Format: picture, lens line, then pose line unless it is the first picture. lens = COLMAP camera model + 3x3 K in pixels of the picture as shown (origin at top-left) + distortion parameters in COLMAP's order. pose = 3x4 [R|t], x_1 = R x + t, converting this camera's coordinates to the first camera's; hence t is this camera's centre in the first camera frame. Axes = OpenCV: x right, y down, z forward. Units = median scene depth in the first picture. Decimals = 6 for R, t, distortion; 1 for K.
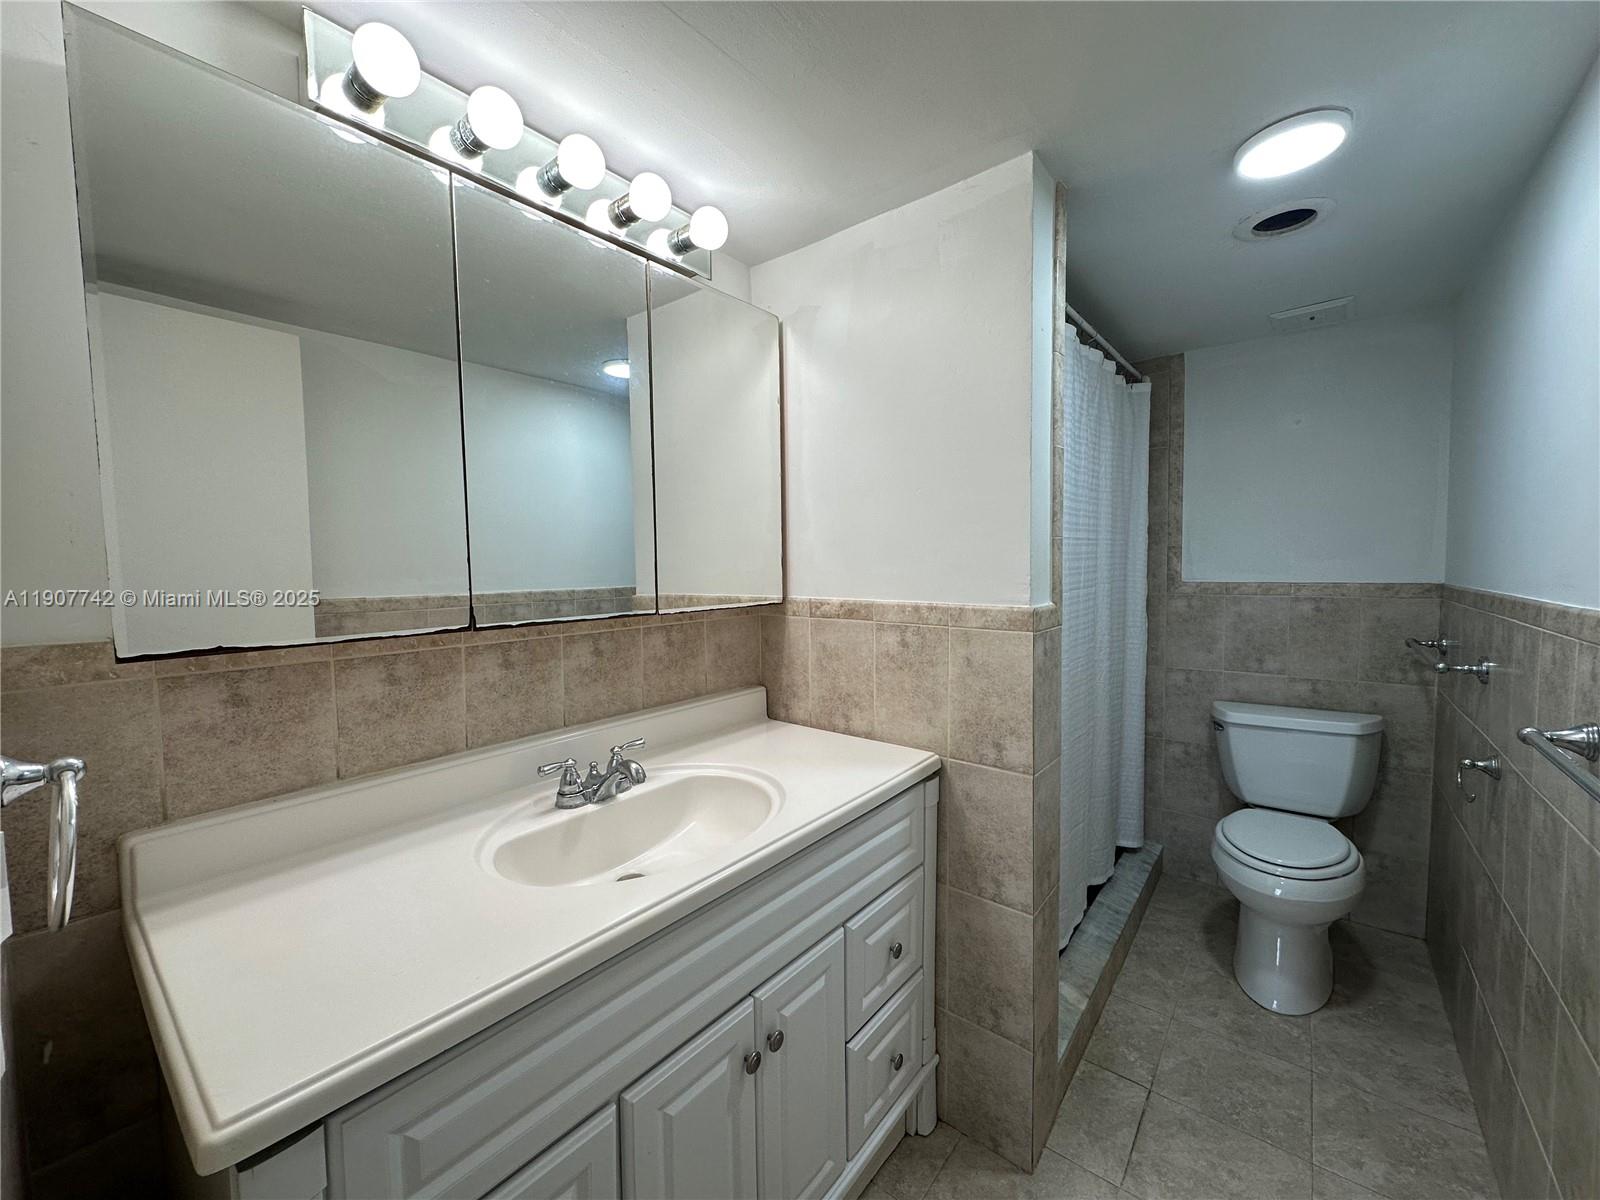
lens RADIAL K [[649.0, 0, 771.0], [0, 649.0, 606.0], [0, 0, 1]] dist [0.000538, 0.001369]
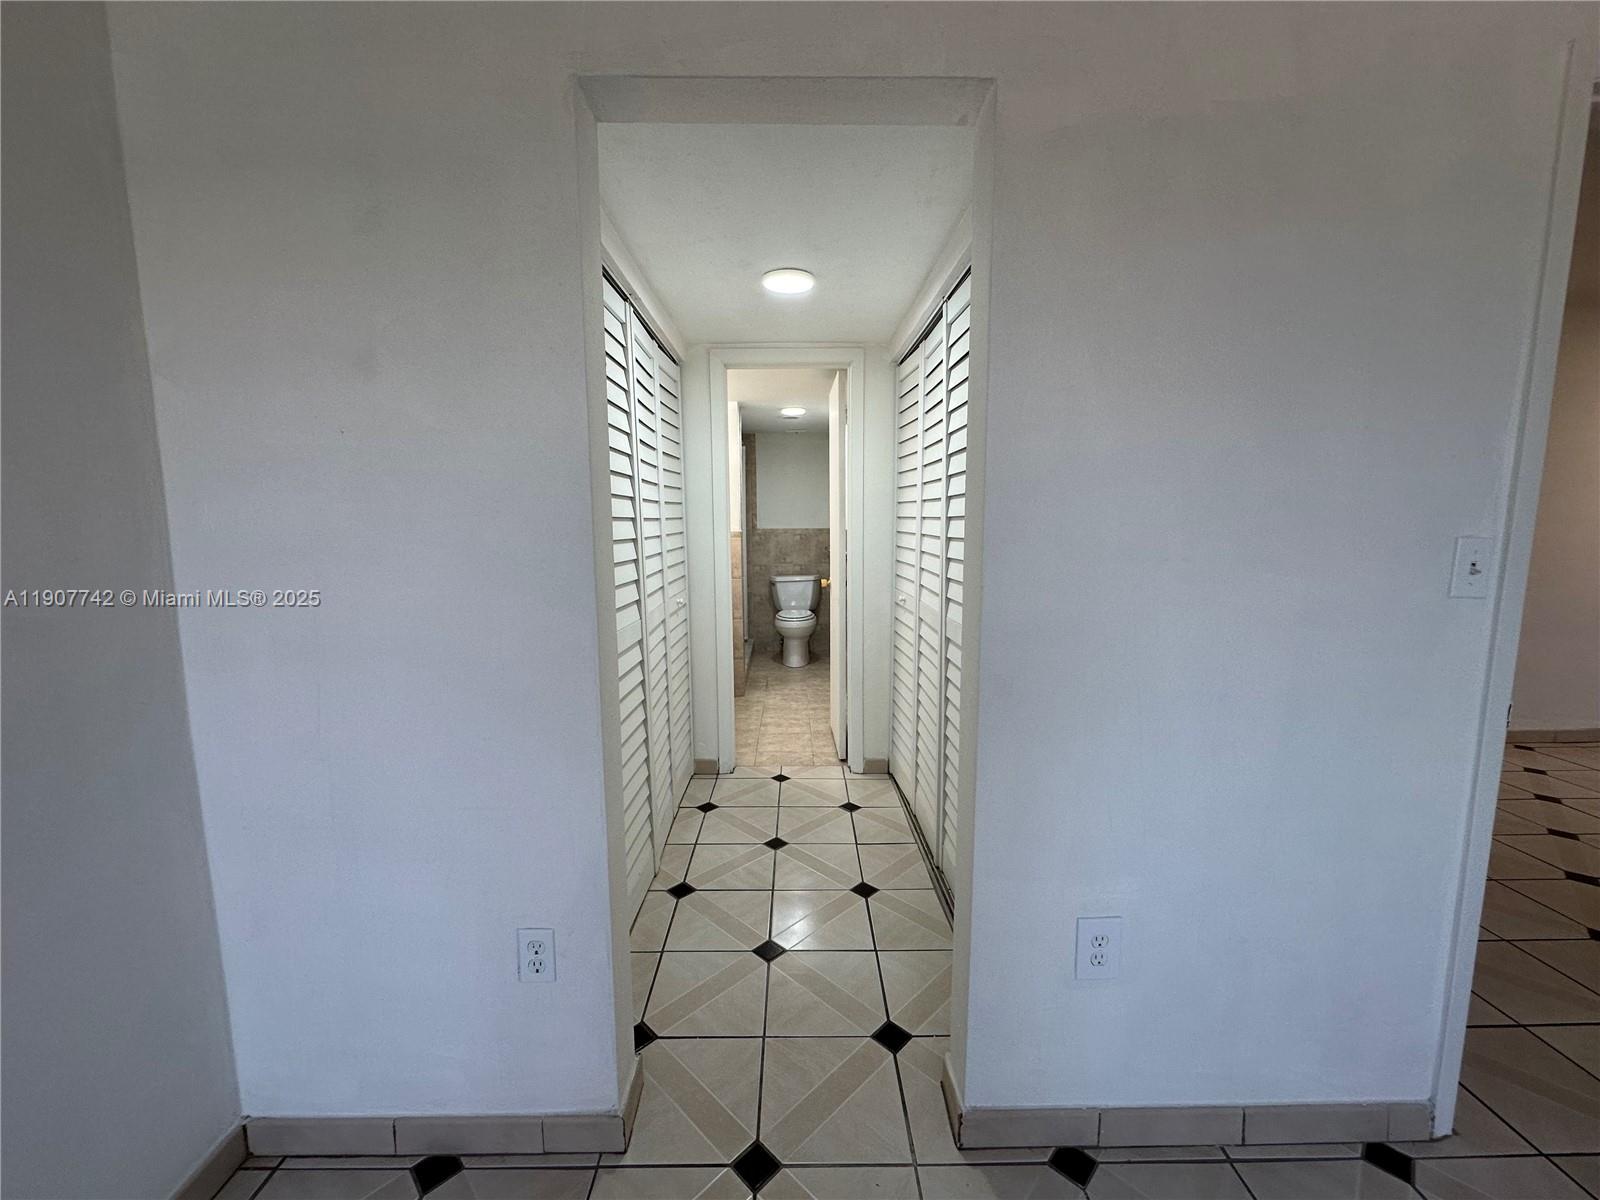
lens RADIAL K [[649.0, 0, 800.9], [0, 649.0, 600.0], [0, 0, 1]] dist [0.000538, 0.001369]
pose [[0.762264, -0.062099, 0.644281, -0.899576], [0.036709, 0.997933, 0.052754, 0.117989], [-0.646225, -0.016561, 0.762967, -1.046995]]
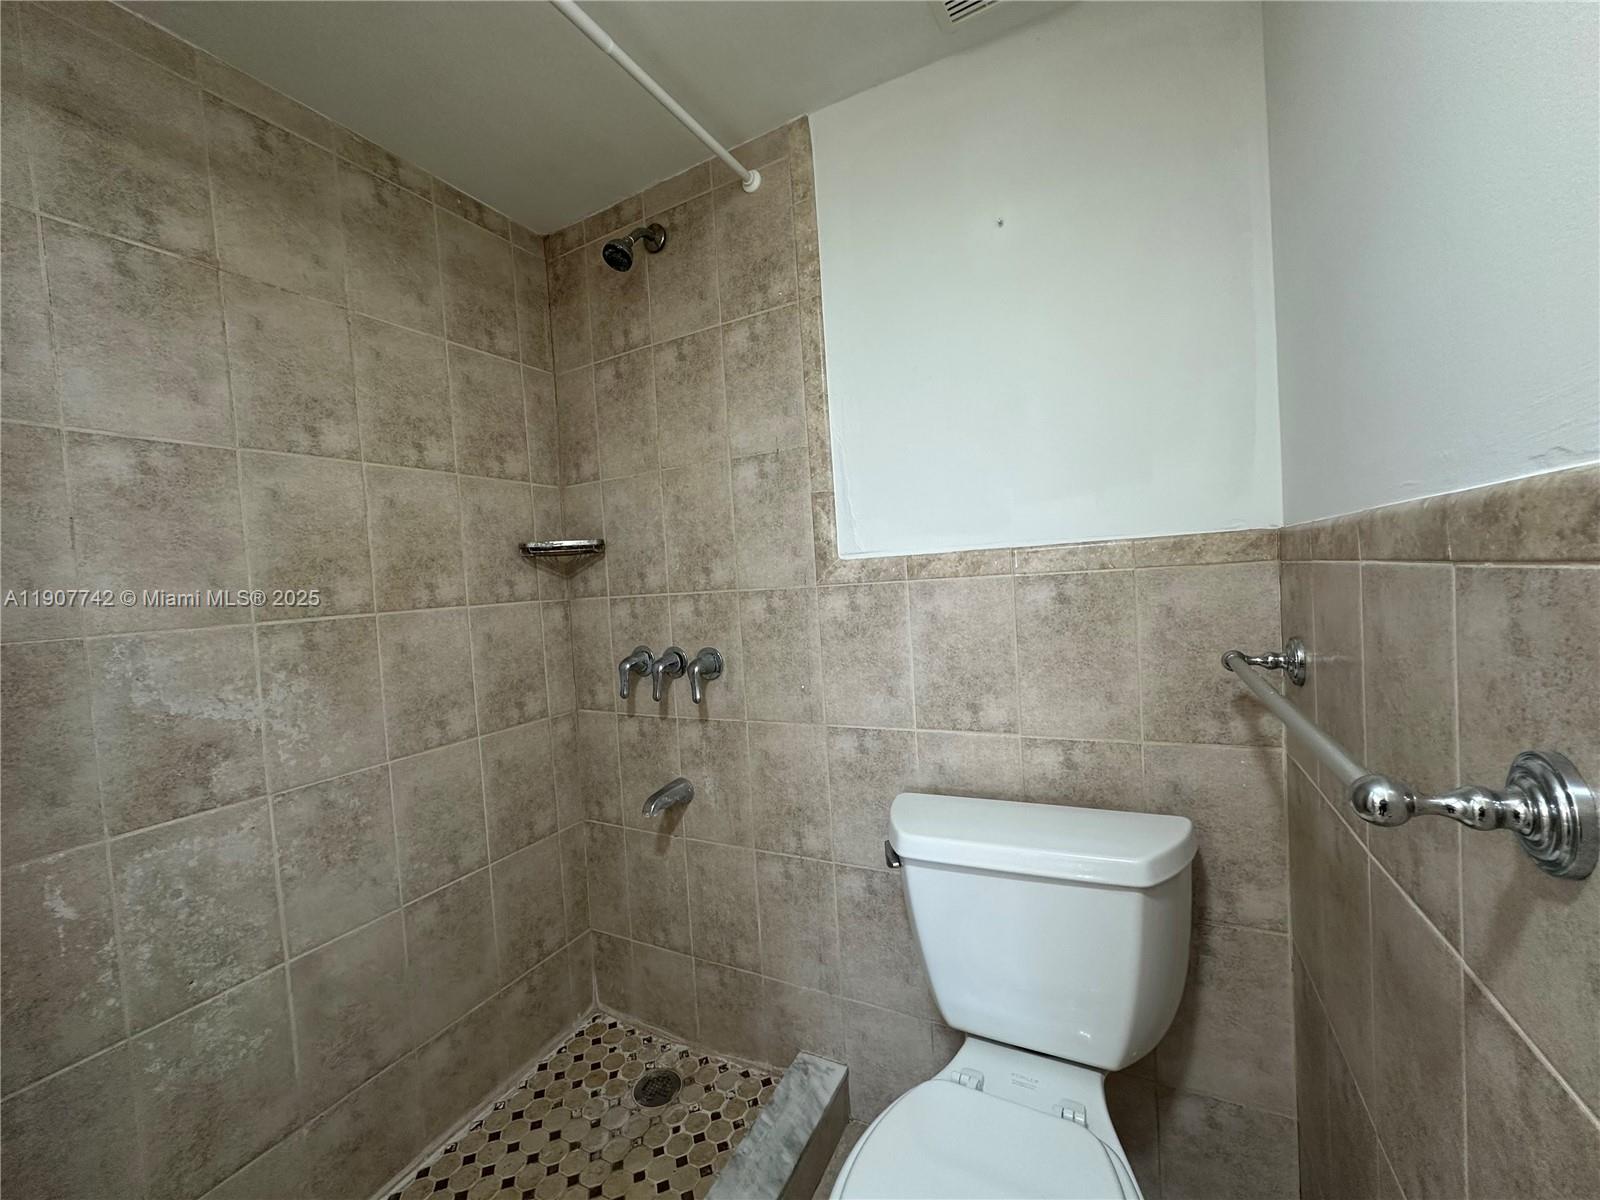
lens RADIAL K [[649.0, 0, 768.2], [0, 649.0, 608.5], [0, 0, 1]] dist [0.000538, 0.001369]
pose [[0.980960, -0.056274, 0.185879, 0.532680], [0.060864, 0.997964, -0.019075, 0.008320], [-0.184427, 0.030025, 0.982387, 0.559778]]
